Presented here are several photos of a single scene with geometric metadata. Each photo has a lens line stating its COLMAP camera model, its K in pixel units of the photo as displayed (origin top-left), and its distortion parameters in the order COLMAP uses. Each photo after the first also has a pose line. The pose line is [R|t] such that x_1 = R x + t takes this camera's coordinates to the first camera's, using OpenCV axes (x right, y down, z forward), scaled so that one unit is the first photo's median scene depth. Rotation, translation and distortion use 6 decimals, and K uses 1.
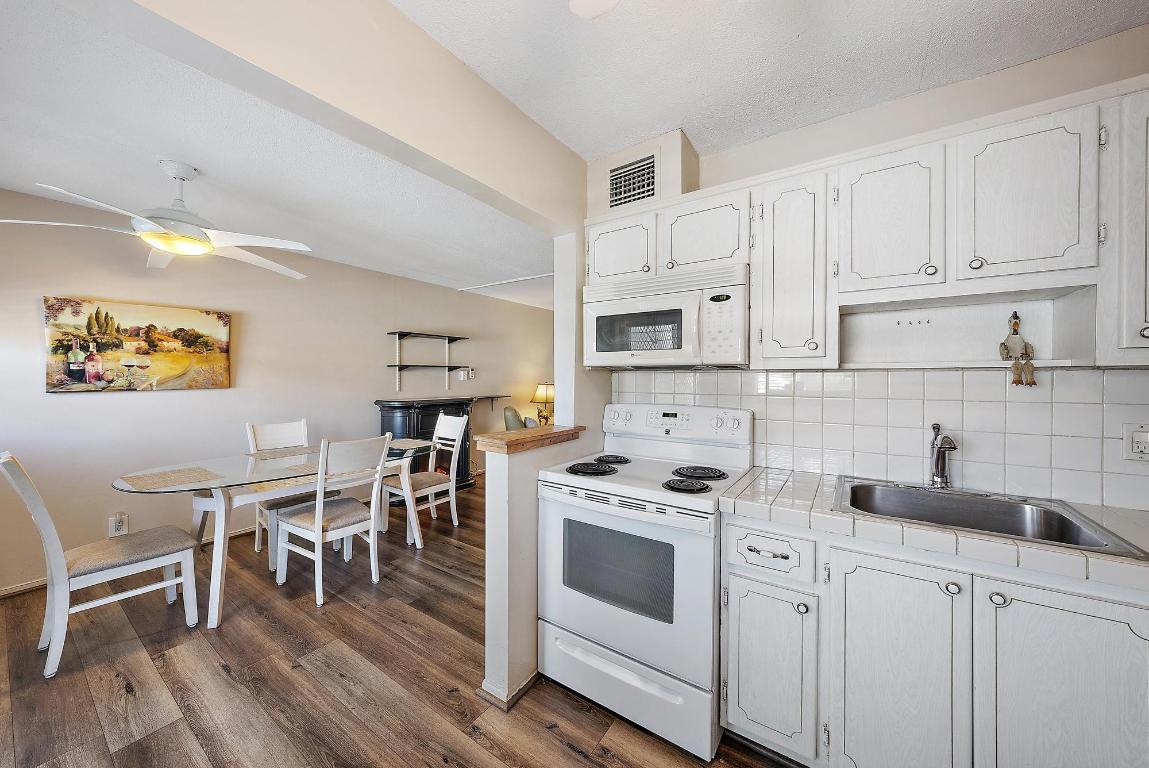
lens RADIAL K [[402.0, 0, 577.8], [0, 402.0, 381.7], [0, 0, 1]] dist [-0.001304, -0.000027]
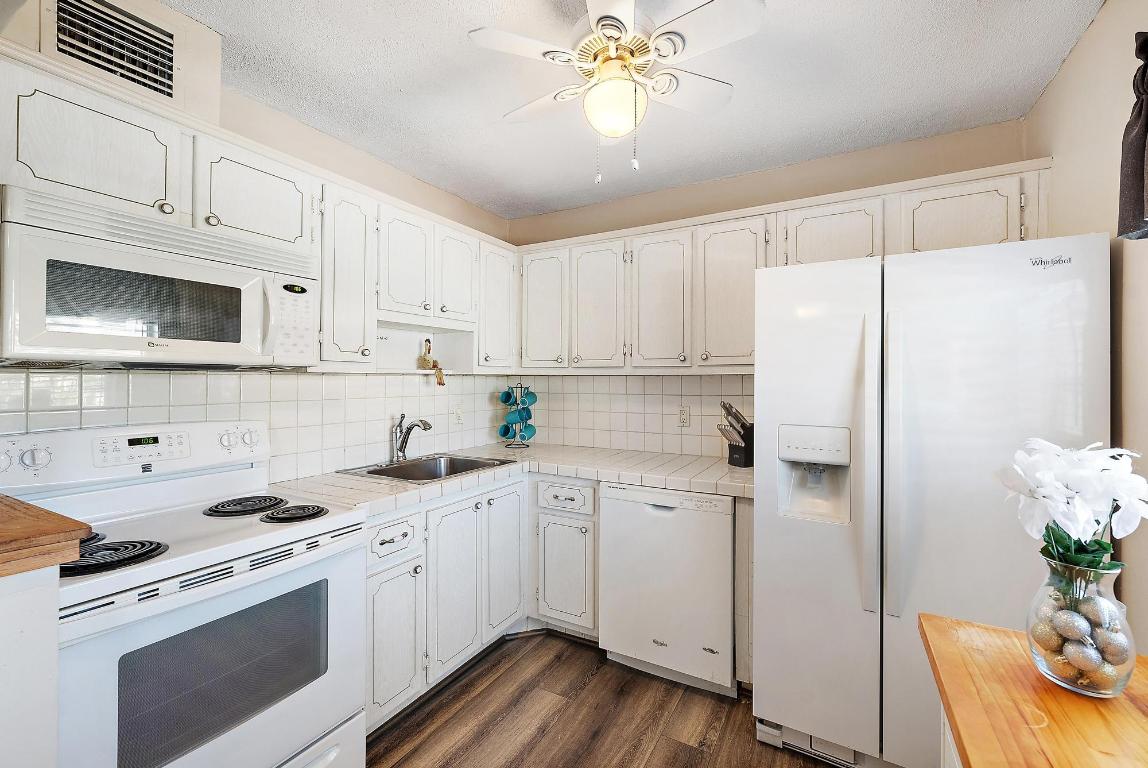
lens RADIAL K [[491.3, 0, 573.6], [0, 491.3, 377.7], [0, 0, 1]] dist [0.001363, 0.000035]
pose [[-0.084593, 0.000894, 0.996415, -0.778848], [0.009027, 0.999959, -0.000130, -0.012930], [-0.996375, 0.008983, -0.084597, 0.520213]]
